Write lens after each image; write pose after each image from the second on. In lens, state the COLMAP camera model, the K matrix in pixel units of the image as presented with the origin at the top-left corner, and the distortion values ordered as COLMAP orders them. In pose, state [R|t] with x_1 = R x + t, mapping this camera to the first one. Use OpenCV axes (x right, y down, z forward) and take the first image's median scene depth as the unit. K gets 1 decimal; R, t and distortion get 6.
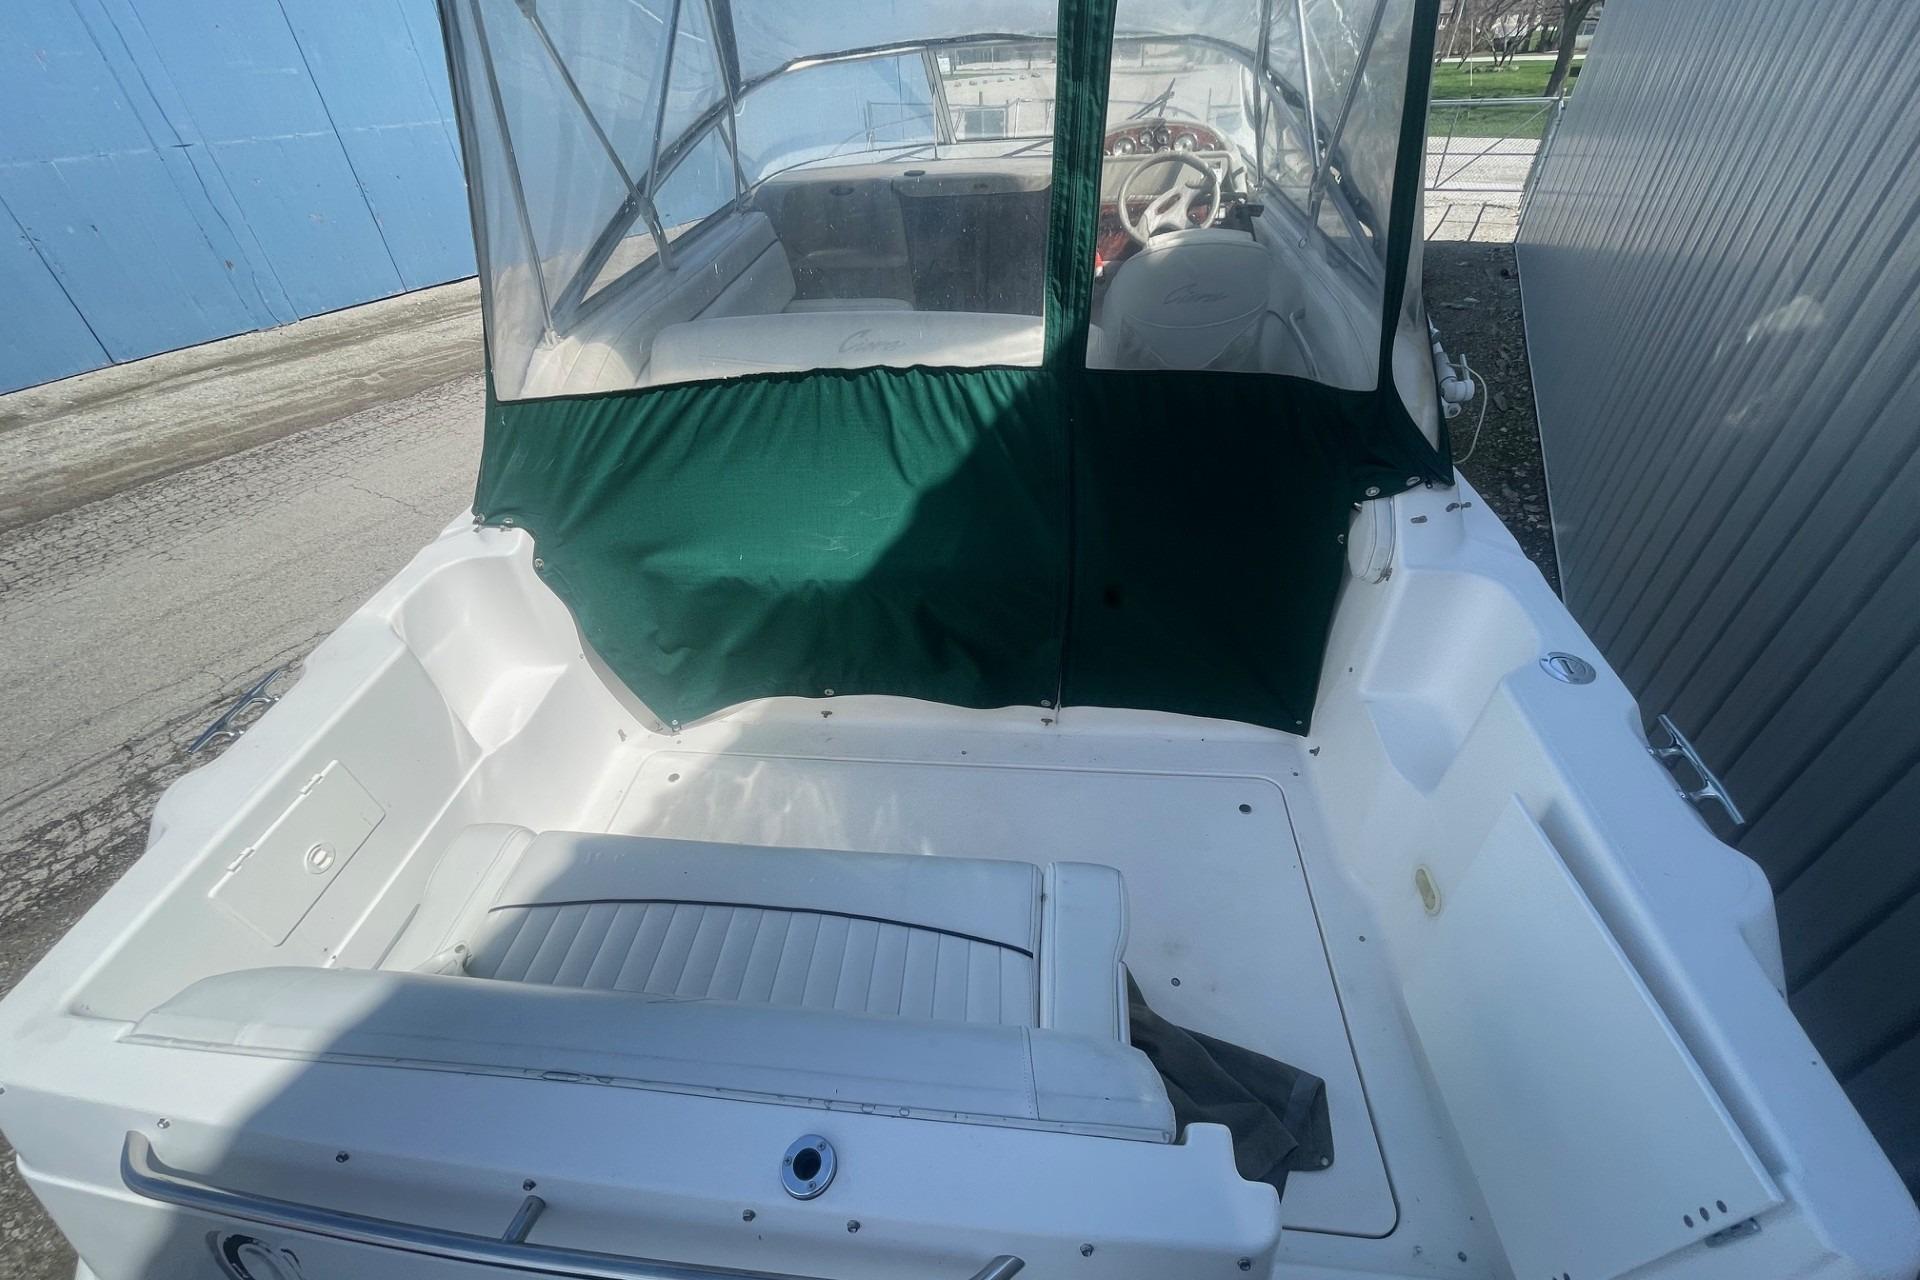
lens RADIAL K [[776.1, 0, 948.3], [0, 776.1, 647.7], [0, 0, 1]] dist [0.000174, 0.000284]
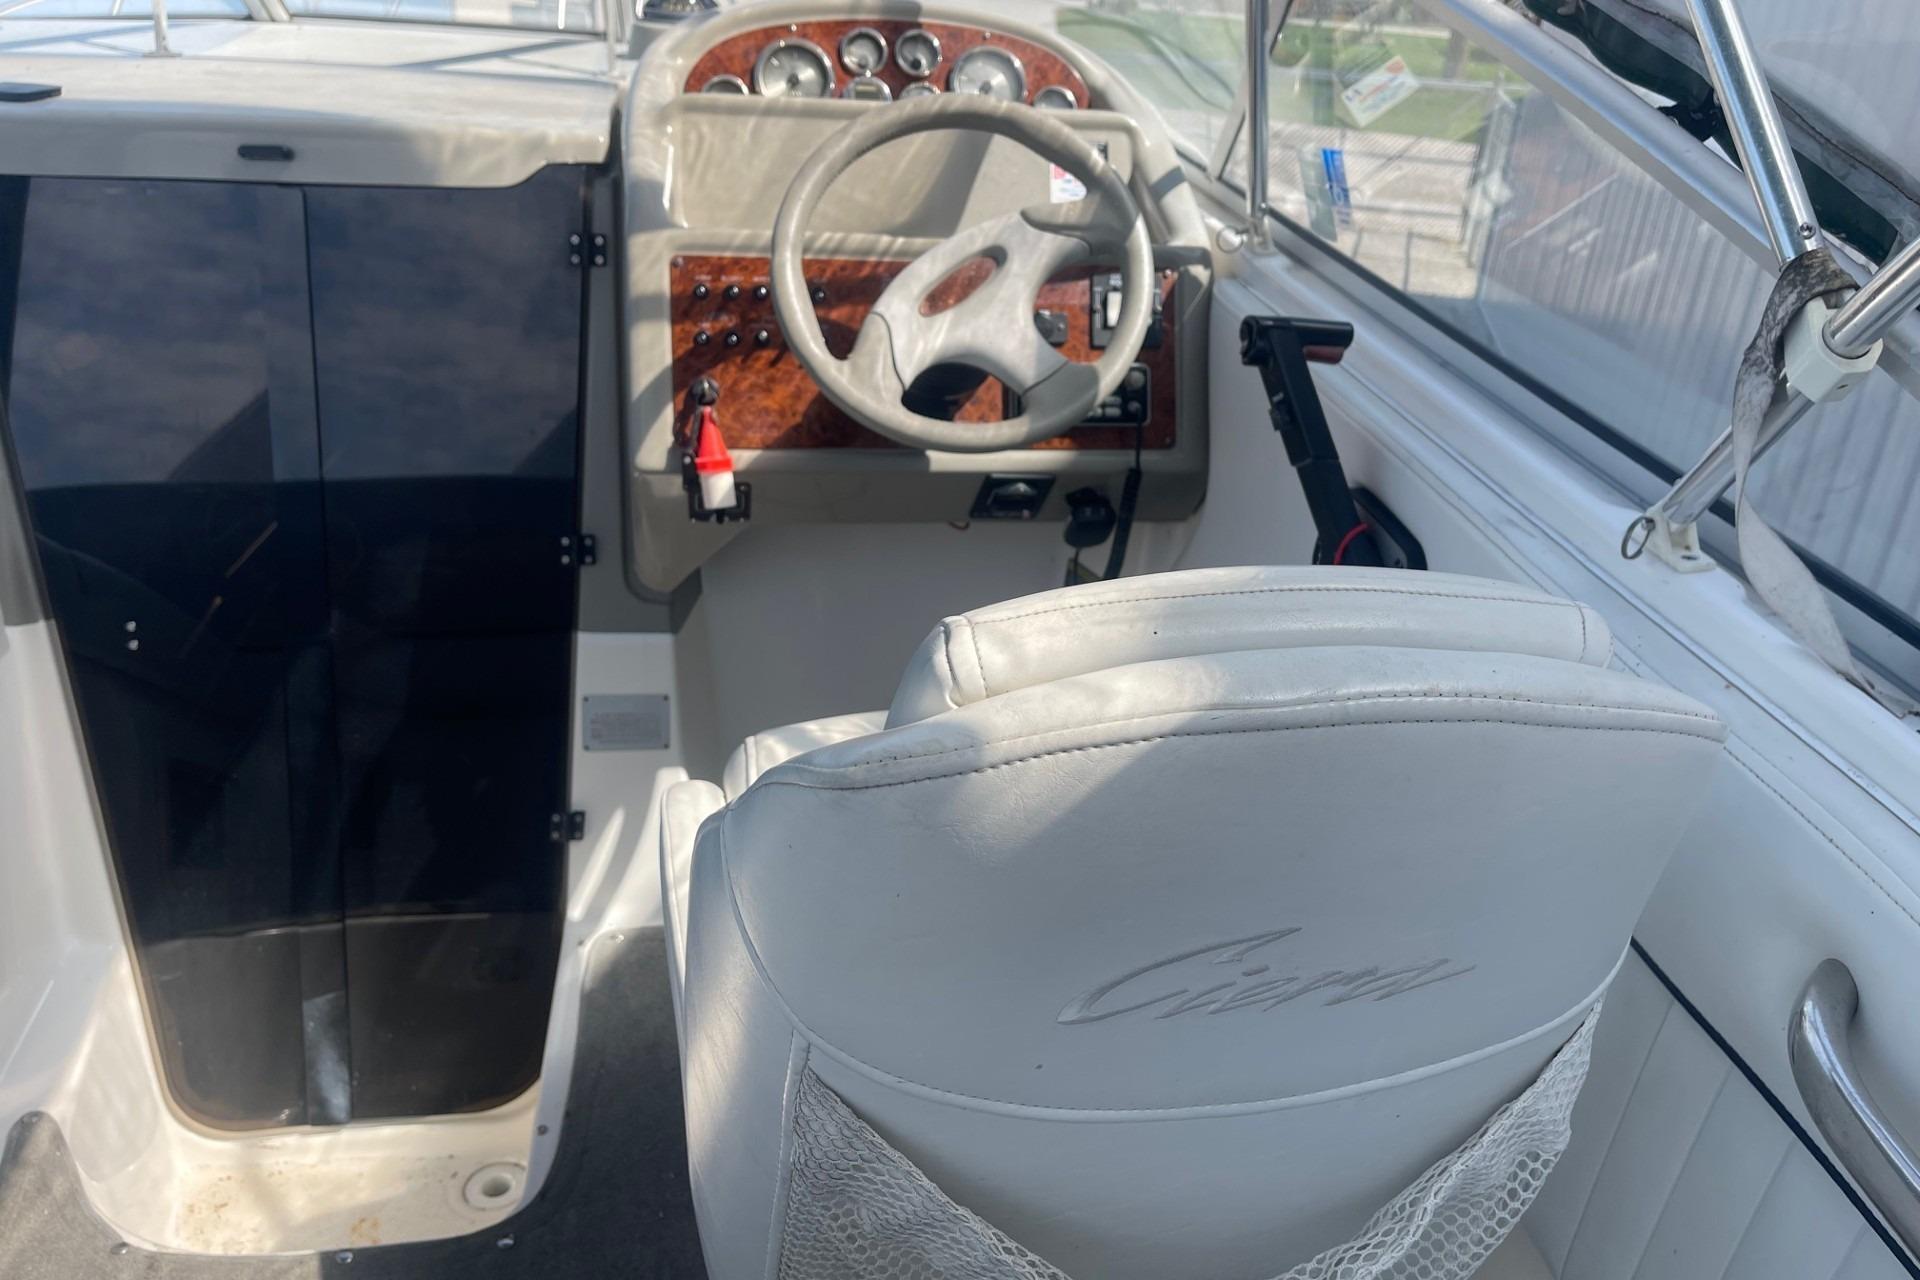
lens RADIAL K [[1444.3, 0, 970.4], [0, 1444.3, 641.1], [0, 0, 1]] dist [0.032991, -0.048627]
pose [[0.956071, -0.020152, 0.292441, 0.131234], [0.080737, 0.977151, -0.196616, -0.332653], [-0.281797, 0.211590, 0.935853, 0.531444]]
